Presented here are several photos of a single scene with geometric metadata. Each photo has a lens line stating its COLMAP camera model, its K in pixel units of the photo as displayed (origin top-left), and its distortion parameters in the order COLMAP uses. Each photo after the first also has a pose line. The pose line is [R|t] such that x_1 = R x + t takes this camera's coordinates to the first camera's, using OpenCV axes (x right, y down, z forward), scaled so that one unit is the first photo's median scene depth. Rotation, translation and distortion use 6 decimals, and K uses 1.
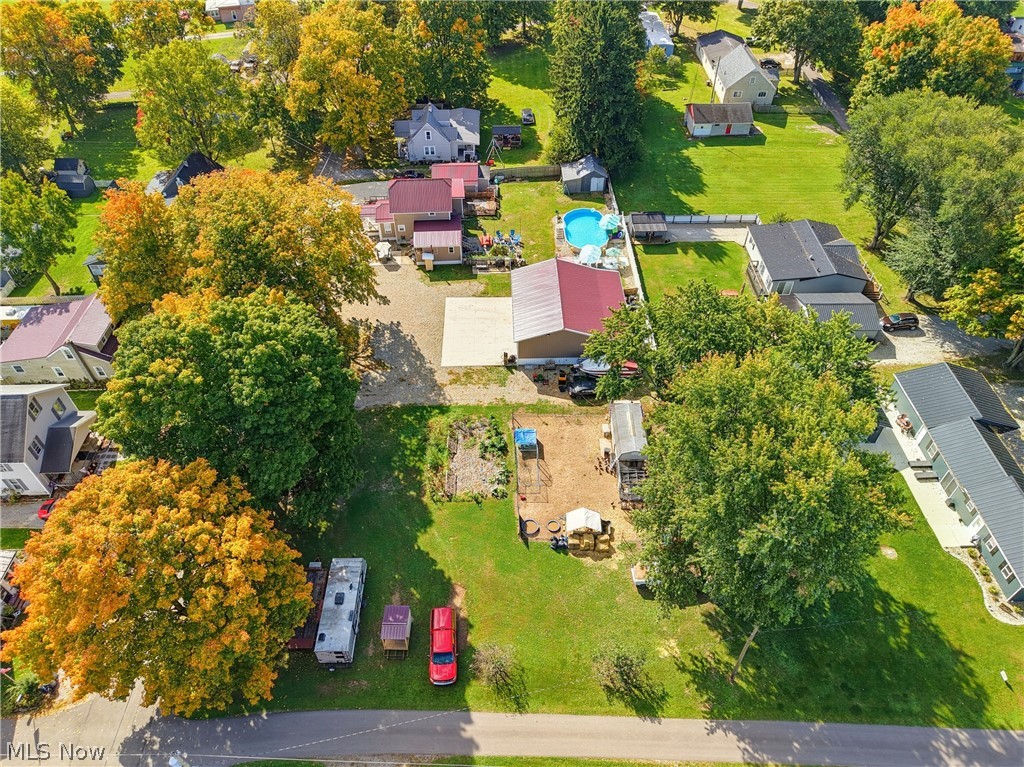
lens RADIAL K [[690.9, 0, 512.9], [0, 690.9, 392.7], [0, 0, 1]] dist [0.034849, -0.043338]
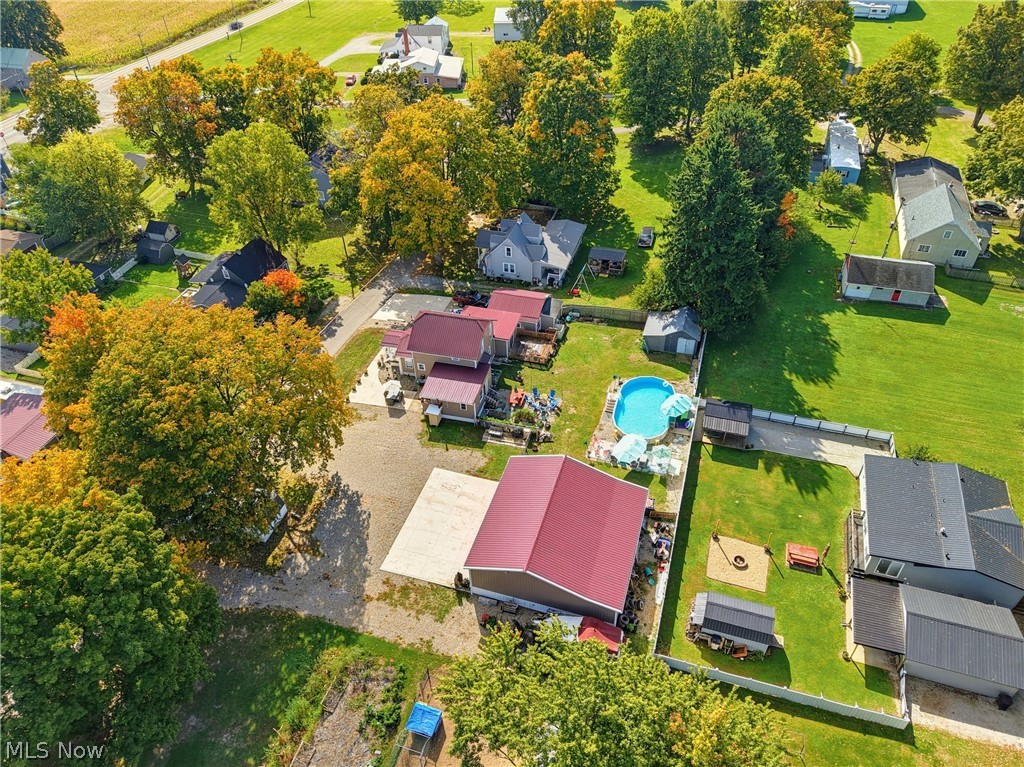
lens RADIAL K [[717.1, 0, 511.4], [0, 717.1, 386.8], [0, 0, 1]] dist [0.075611, -0.109994]
pose [[0.944478, 0.190983, -0.267370, 0.165547], [-0.211616, 0.976056, -0.050329, -0.176111], [0.251356, 0.104114, 0.962279, 0.172179]]
